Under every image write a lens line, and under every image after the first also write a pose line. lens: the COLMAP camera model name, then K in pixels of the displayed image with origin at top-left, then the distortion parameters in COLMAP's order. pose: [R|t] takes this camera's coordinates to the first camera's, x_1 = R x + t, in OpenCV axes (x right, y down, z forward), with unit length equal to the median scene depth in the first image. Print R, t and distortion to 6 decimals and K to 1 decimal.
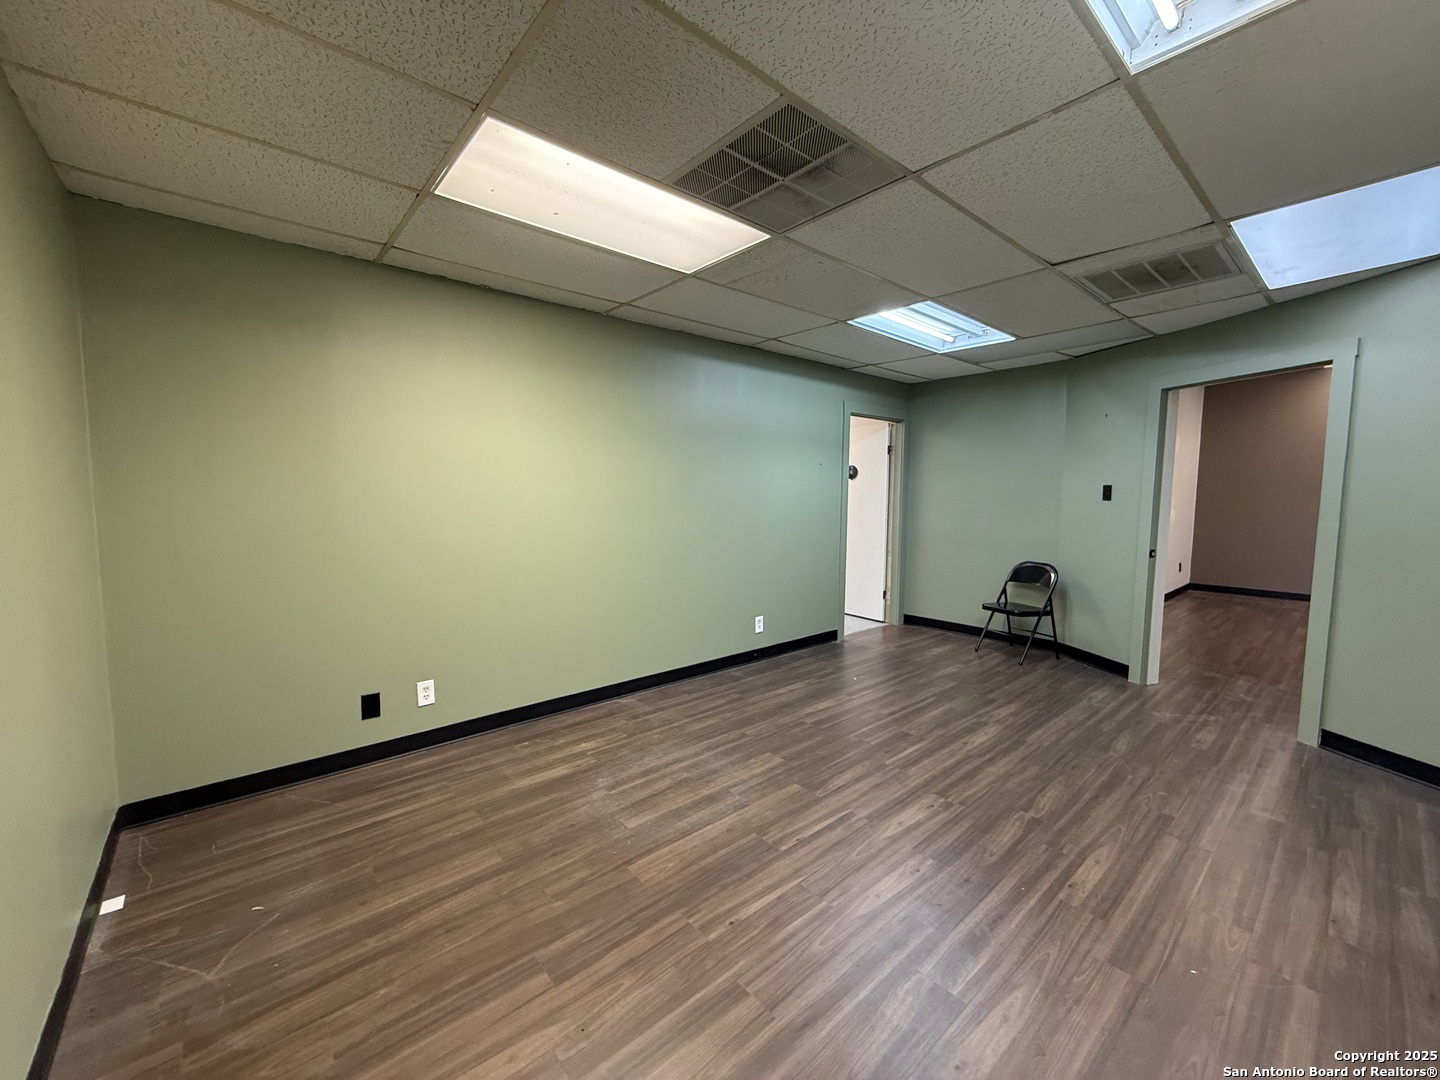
lens RADIAL K [[571.9, 0, 715.2], [0, 571.9, 533.1], [0, 0, 1]] dist [-0.005581, 0.000214]
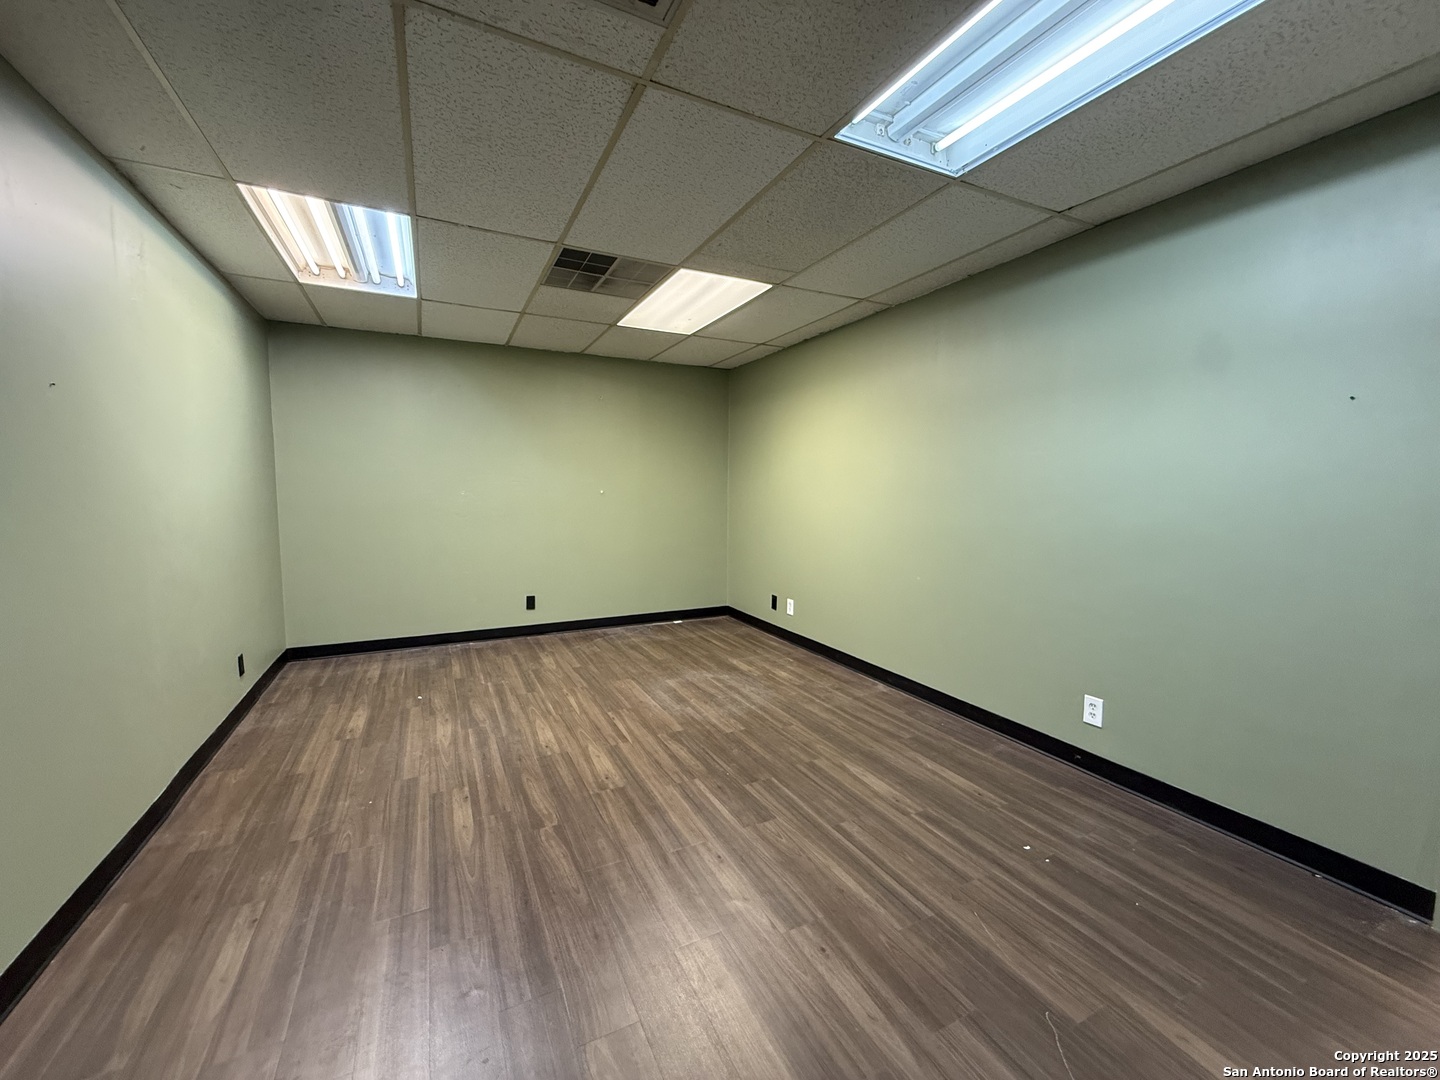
lens RADIAL K [[571.9, 0, 713.0], [0, 571.9, 532.1], [0, 0, 1]] dist [-0.005581, 0.000214]
pose [[-0.244599, 0.071007, -0.967021, 1.202219], [-0.080771, 0.992357, 0.093297, -0.066064], [0.966254, 0.100927, -0.236994, 1.284160]]
